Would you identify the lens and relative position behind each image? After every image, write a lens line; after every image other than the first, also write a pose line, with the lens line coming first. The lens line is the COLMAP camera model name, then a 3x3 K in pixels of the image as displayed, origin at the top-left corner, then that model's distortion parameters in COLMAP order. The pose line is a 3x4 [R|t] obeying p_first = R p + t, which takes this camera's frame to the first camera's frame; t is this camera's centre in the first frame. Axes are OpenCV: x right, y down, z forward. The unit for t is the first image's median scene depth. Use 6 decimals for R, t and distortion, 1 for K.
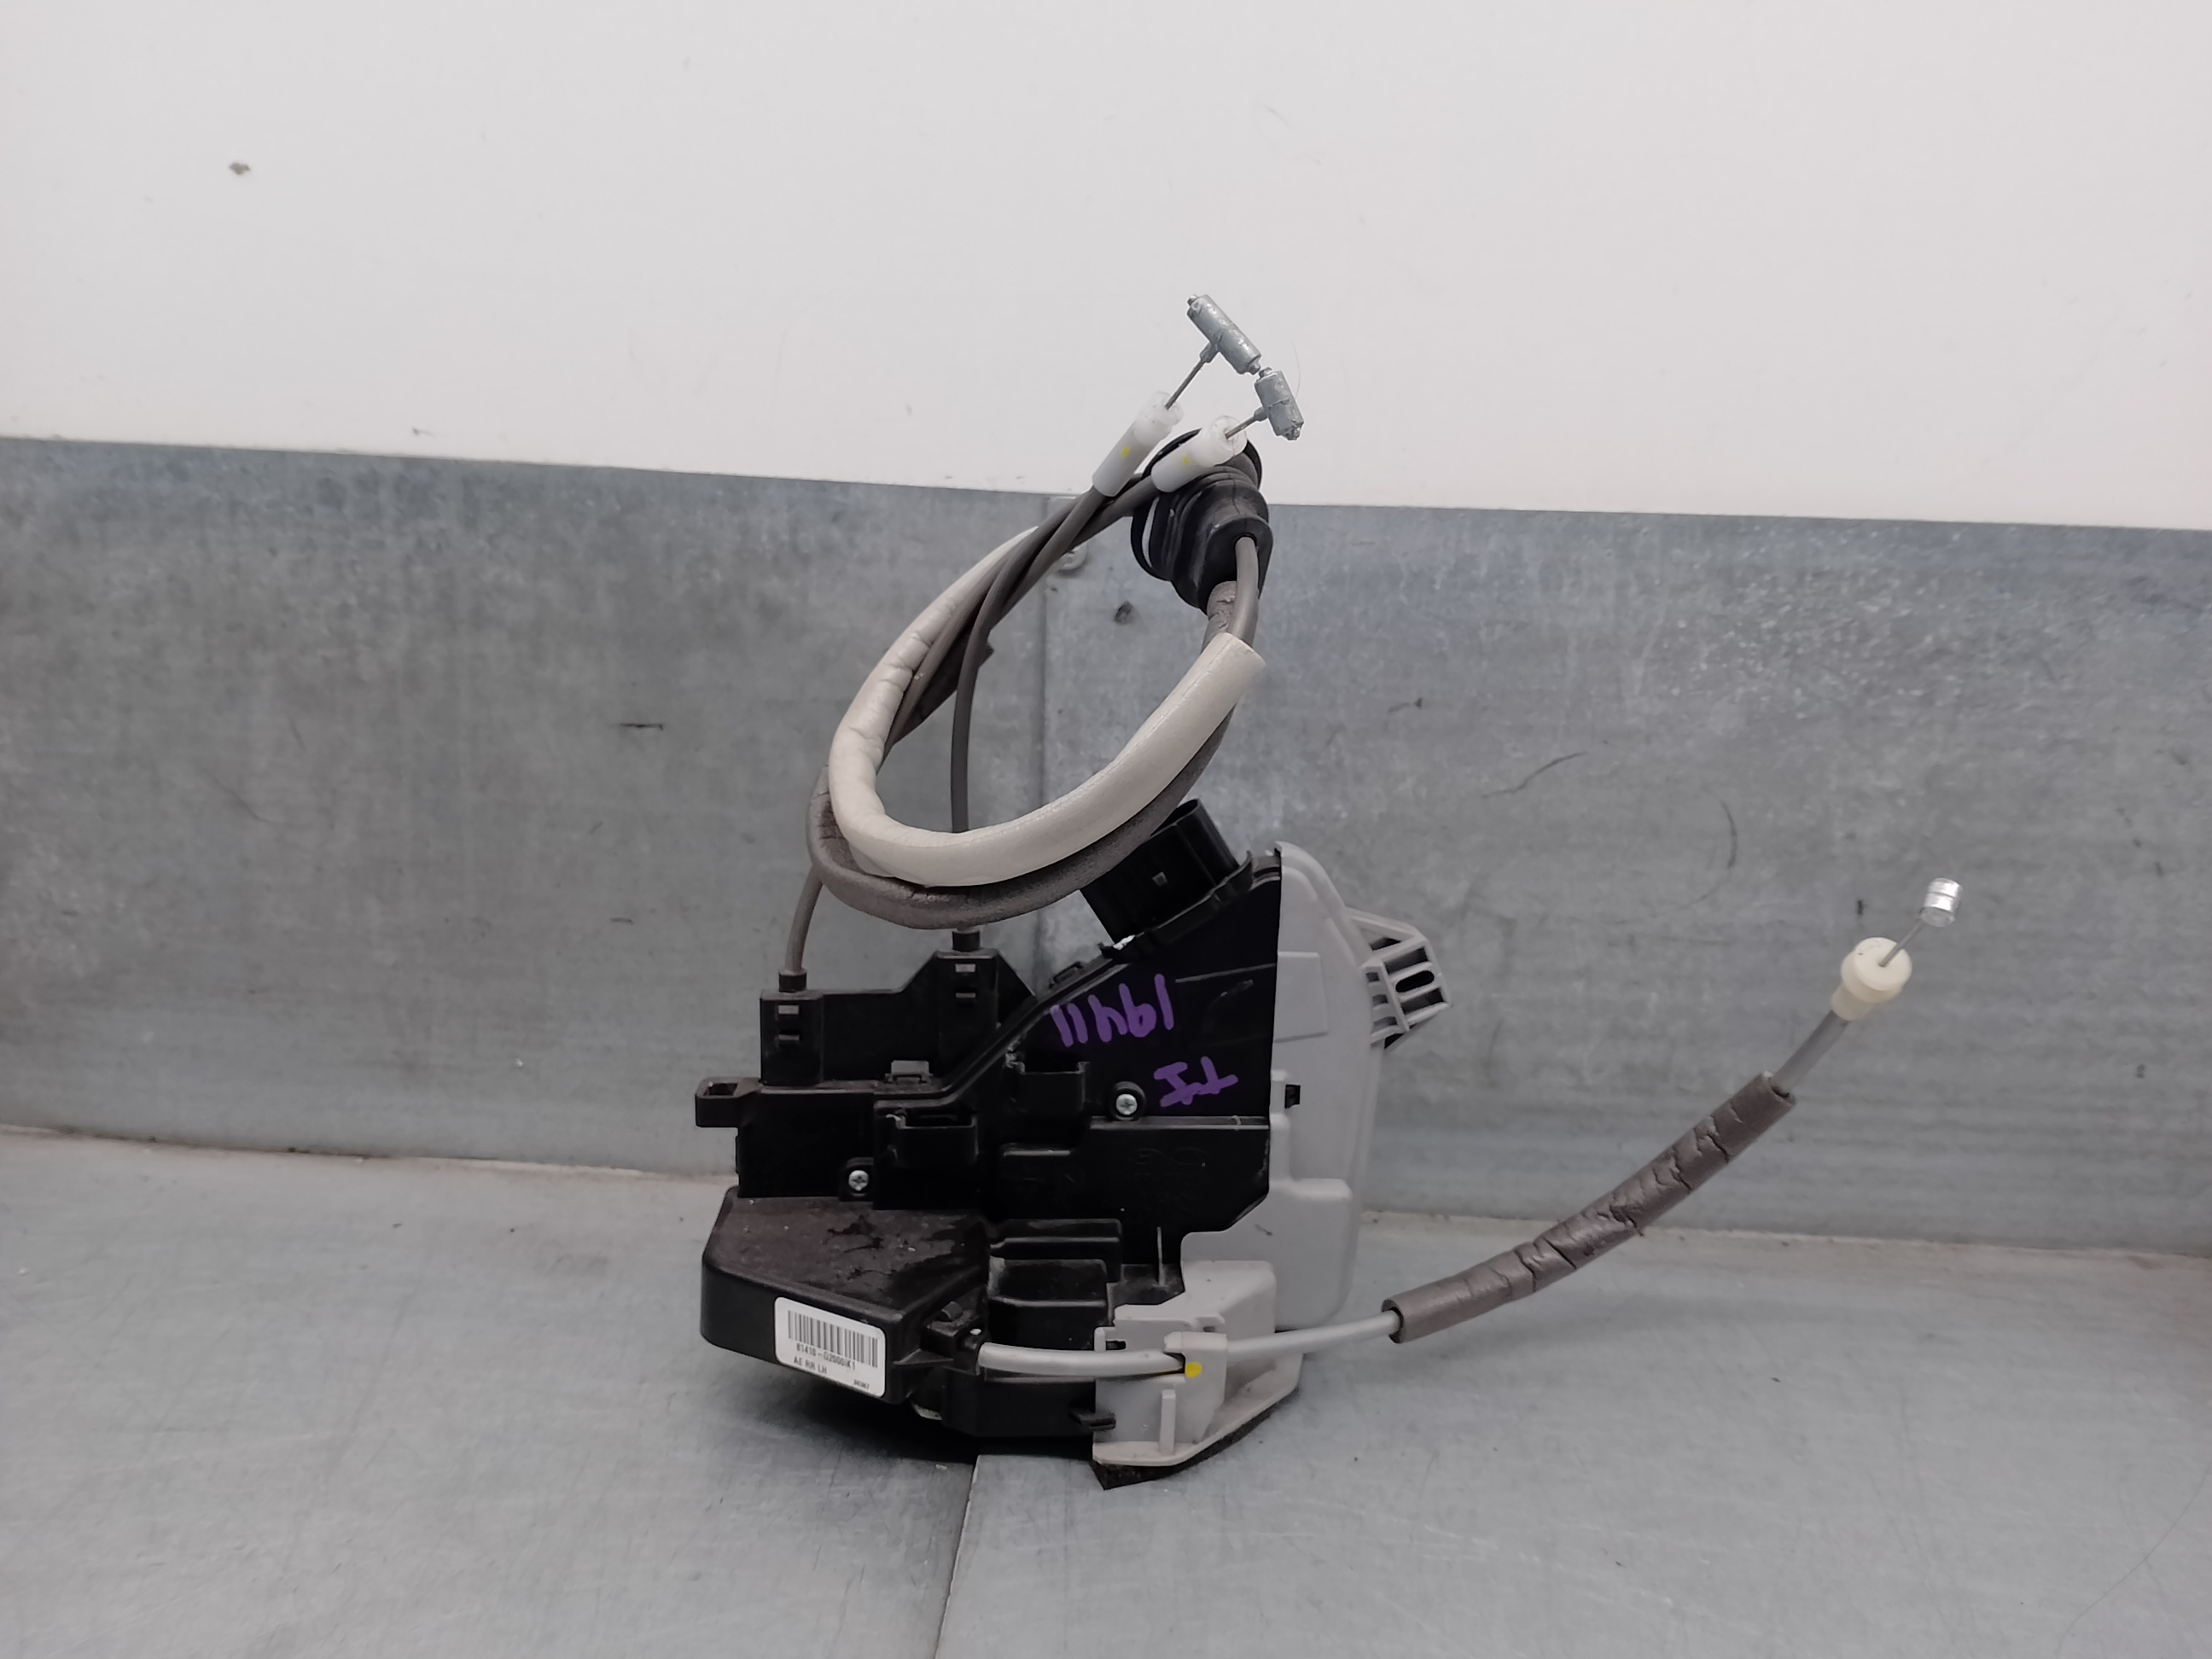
lens RADIAL K [[1803.7, 0, 1105.1], [0, 1803.7, 829.3], [0, 0, 1]] dist [0.056969, -0.155357]
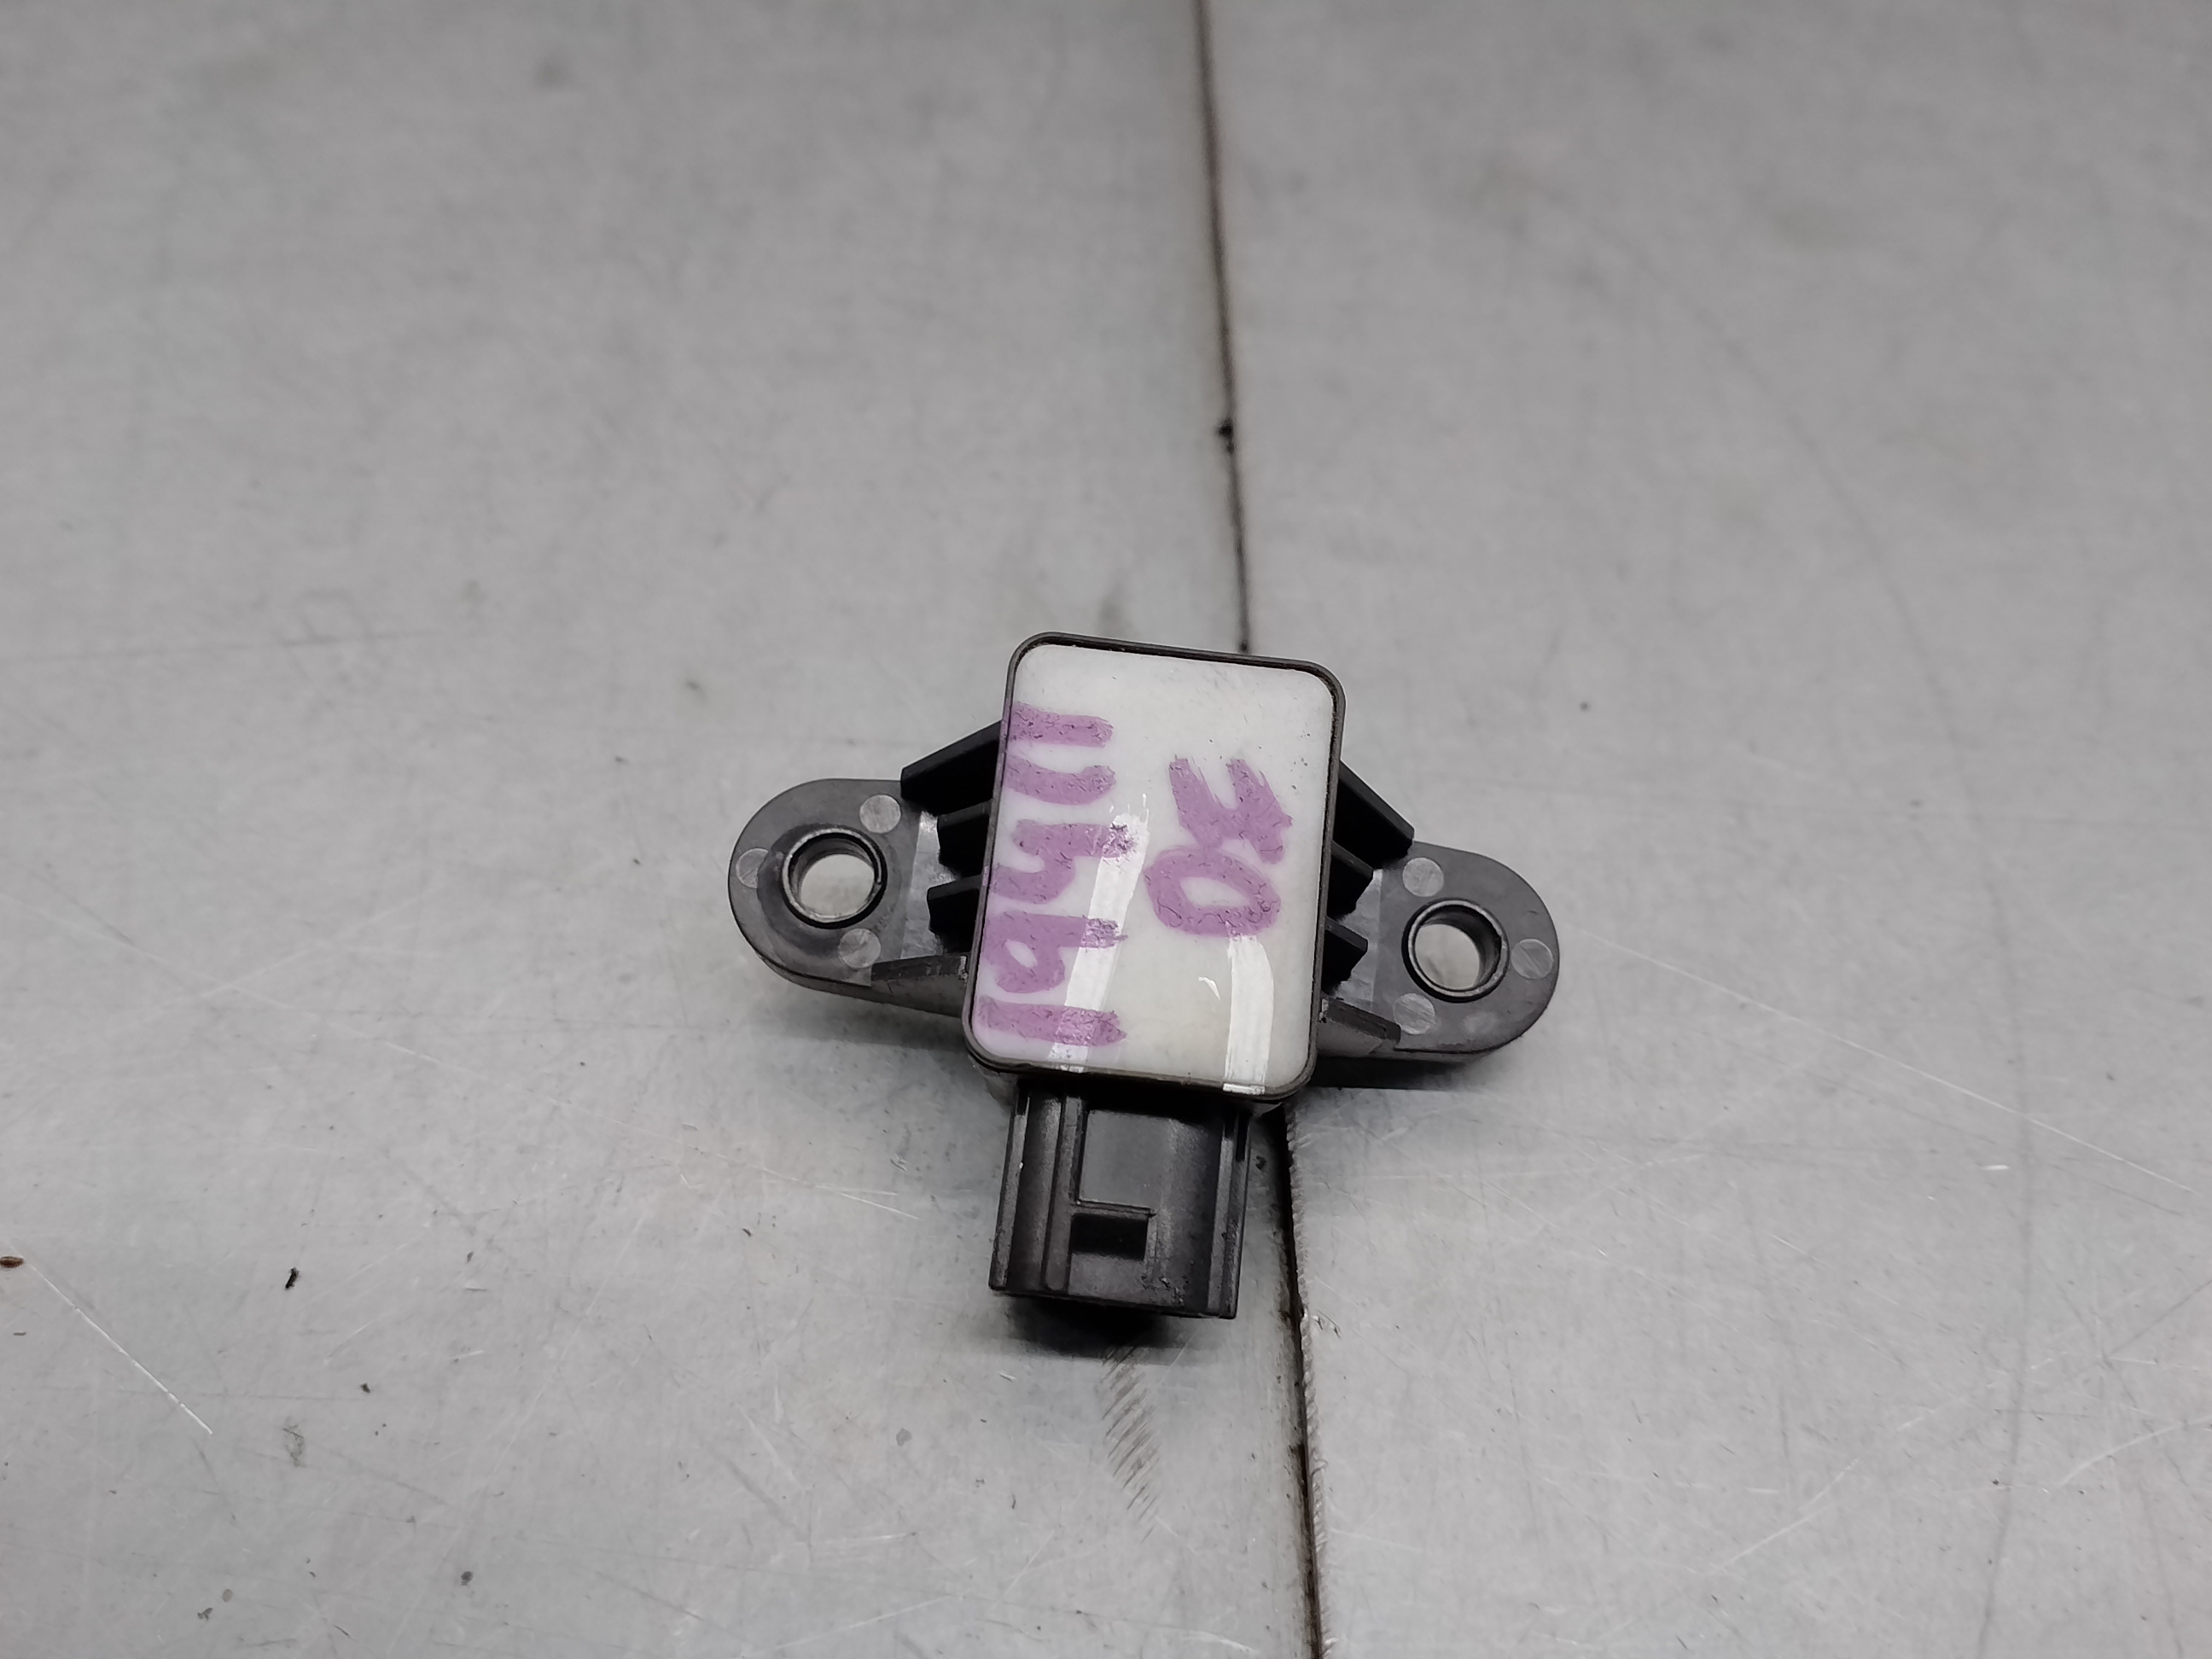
lens RADIAL K [[1864.4, 0, 1112.1], [0, 1864.4, 812.6], [0, 0, 1]] dist [0.049381, -0.184345]
pose [[0.998497, -0.015940, 0.052442, -0.119253], [-0.014631, 0.844544, 0.535286, 0.210754], [-0.052822, -0.535249, 0.843041, 0.168773]]
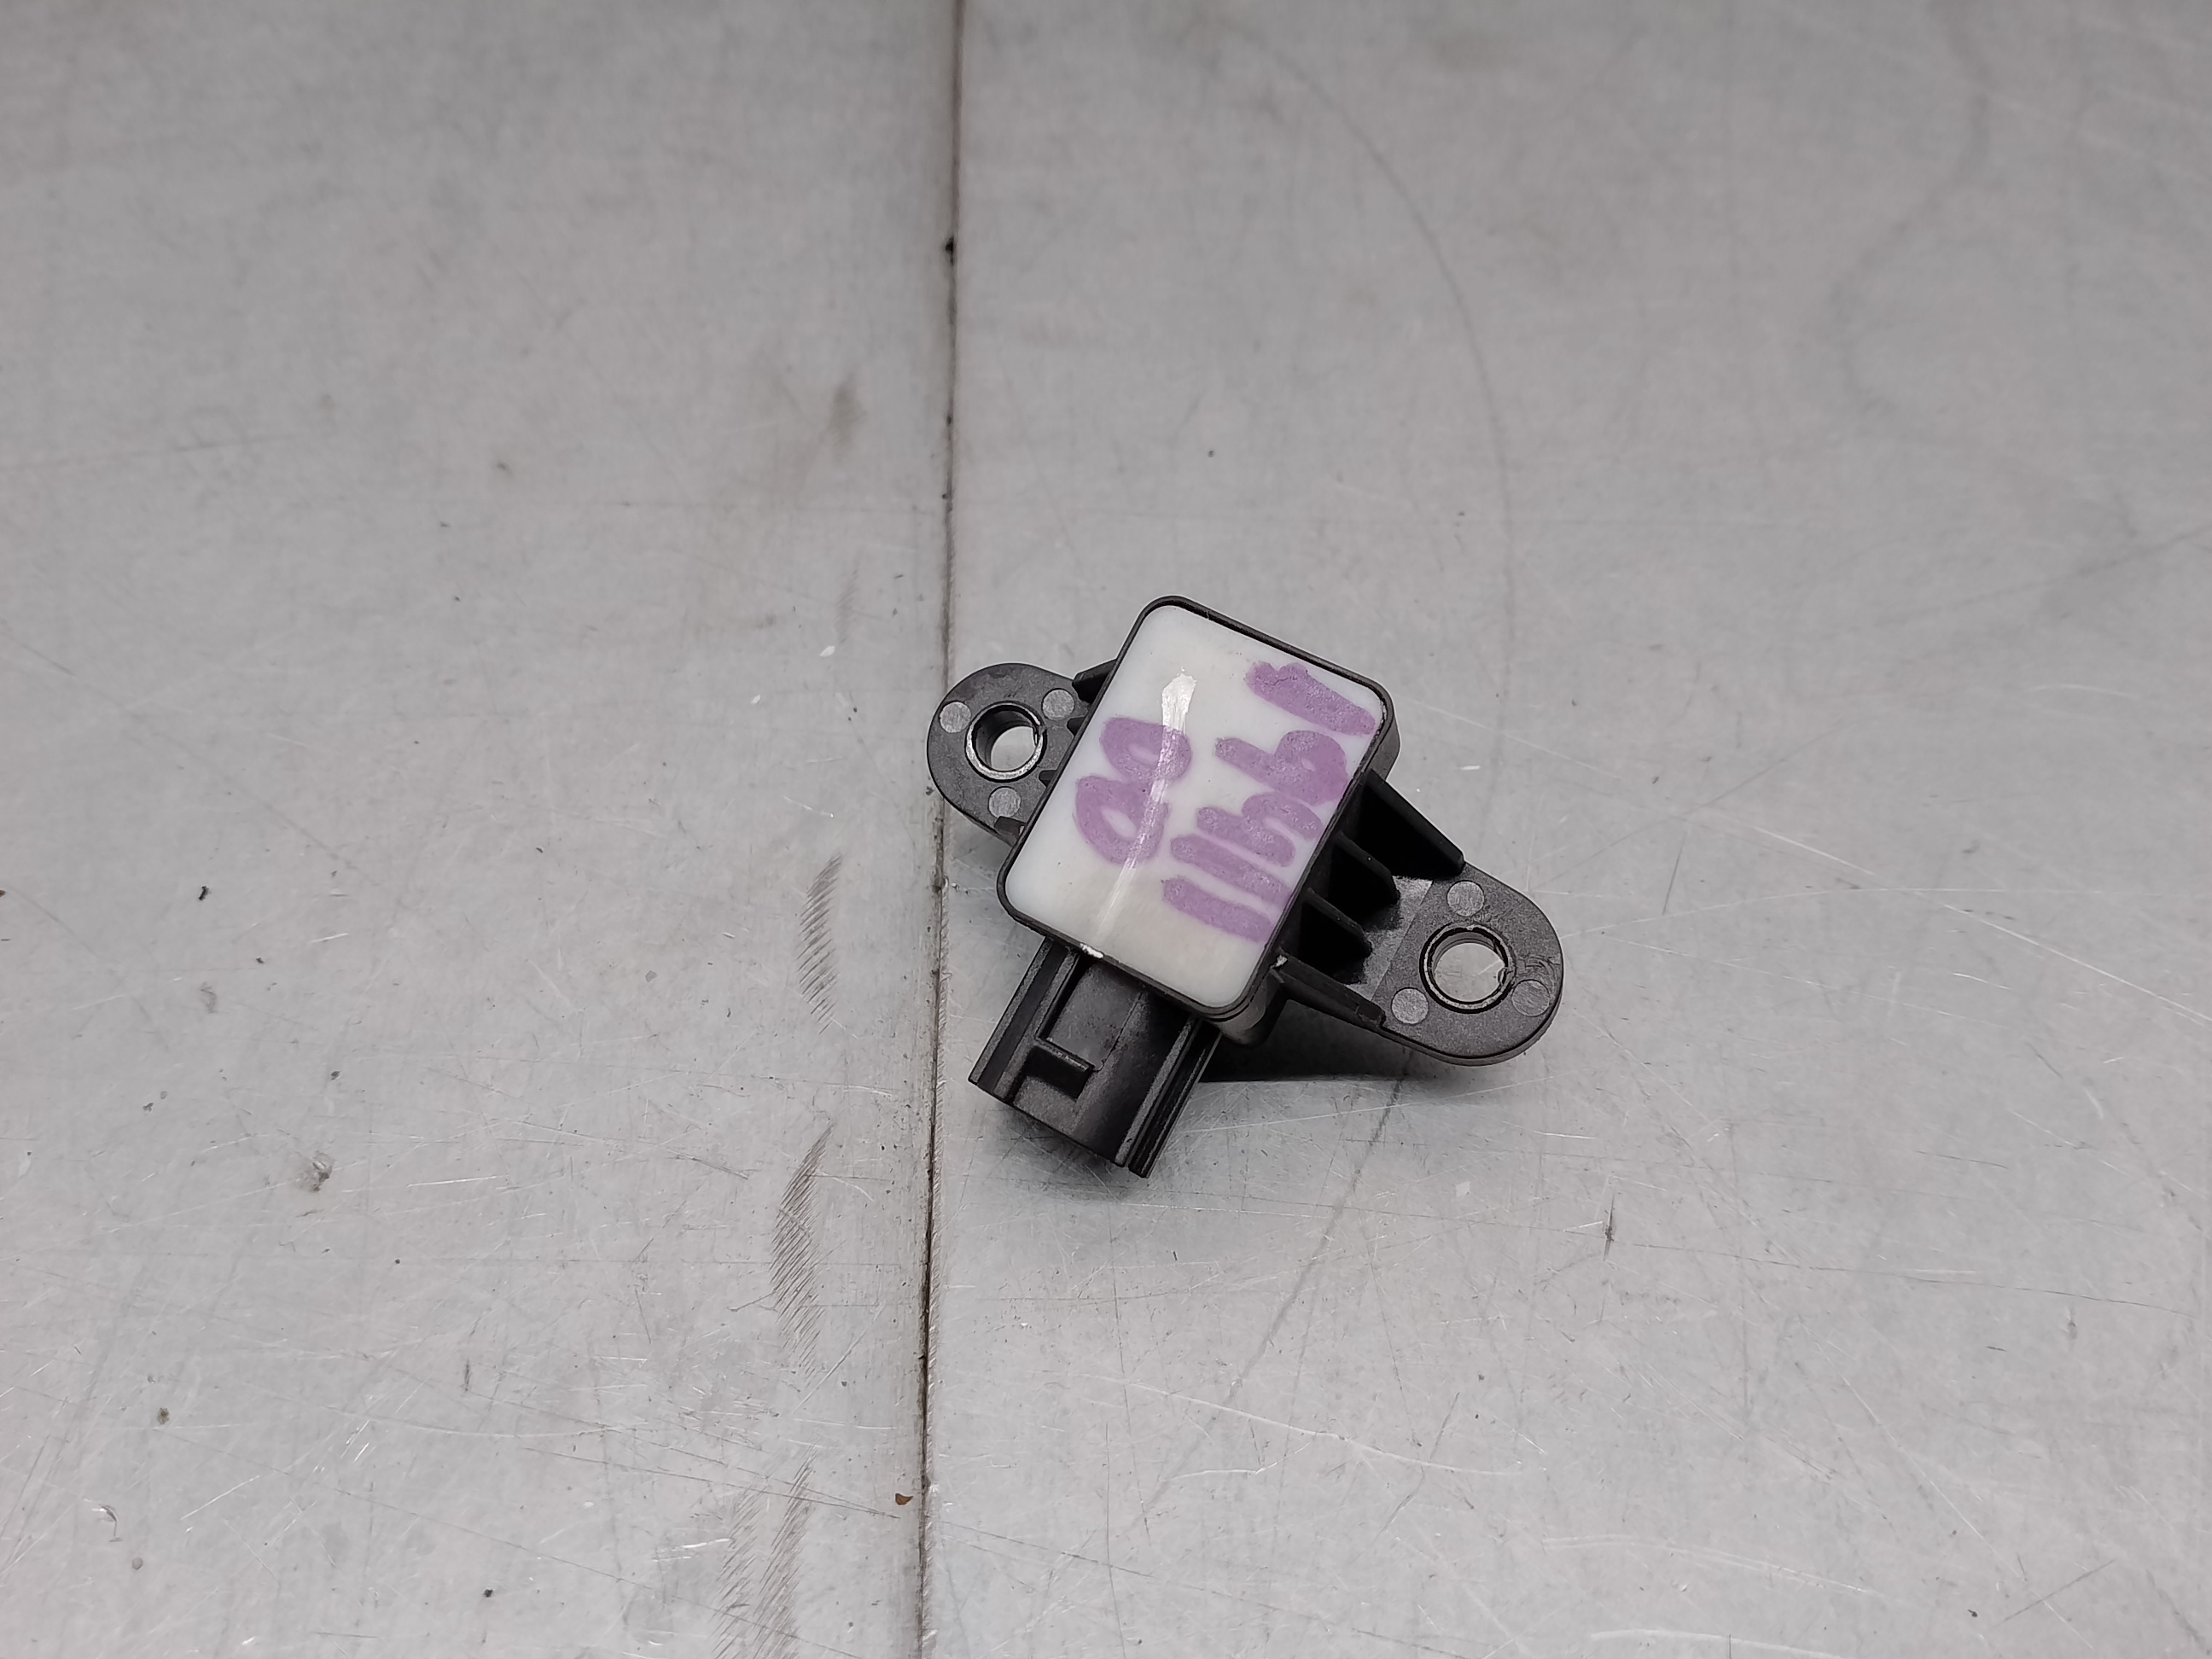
lens RADIAL K [[1824.1, 0, 1126.6], [0, 1824.1, 828.2], [0, 0, 1]] dist [0.060992, -0.183129]
pose [[0.995360, -0.070088, 0.065928, -0.069802], [0.015814, 0.795000, 0.606404, 0.187953], [-0.094914, -0.602547, 0.792419, 0.077337]]
